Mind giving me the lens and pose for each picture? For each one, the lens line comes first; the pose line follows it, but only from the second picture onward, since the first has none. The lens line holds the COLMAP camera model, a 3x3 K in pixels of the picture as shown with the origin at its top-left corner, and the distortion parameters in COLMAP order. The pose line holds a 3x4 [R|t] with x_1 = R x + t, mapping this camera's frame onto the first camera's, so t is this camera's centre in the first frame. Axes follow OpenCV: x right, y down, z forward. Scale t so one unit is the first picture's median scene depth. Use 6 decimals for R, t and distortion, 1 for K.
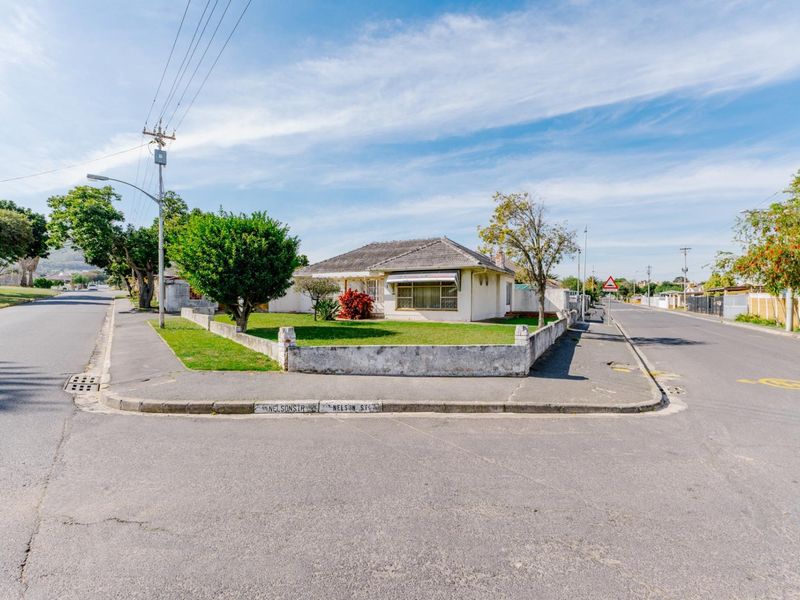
lens RADIAL K [[489.8, 0, 424.6], [0, 489.8, 300.9], [0, 0, 1]] dist [0.056120, -0.000252]
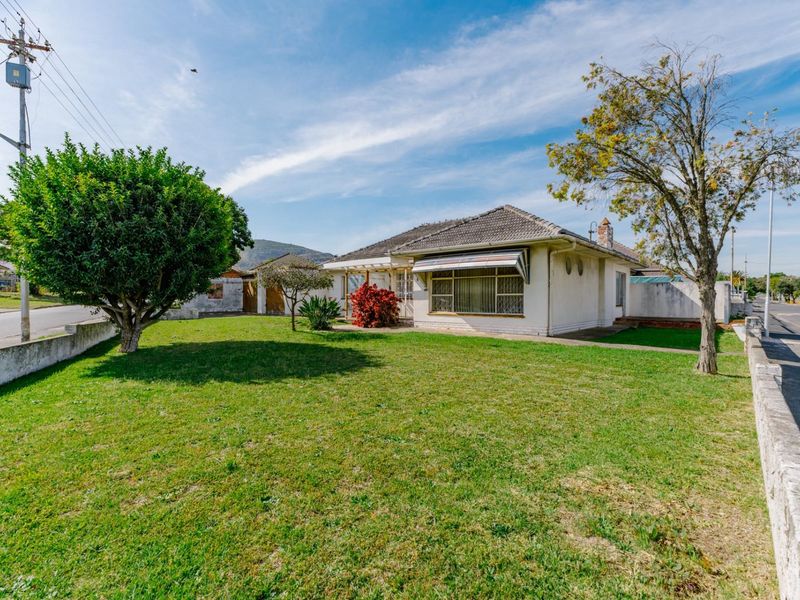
lens RADIAL K [[417.7, 0, 402.2], [0, 417.7, 302.1], [0, 0, 1]] dist [0.011315, -0.000400]
pose [[0.952879, 0.002493, -0.303339, 0.062441], [-0.001632, 0.999994, 0.003090, 0.000529], [0.303345, -0.002449, 0.952878, 0.370064]]
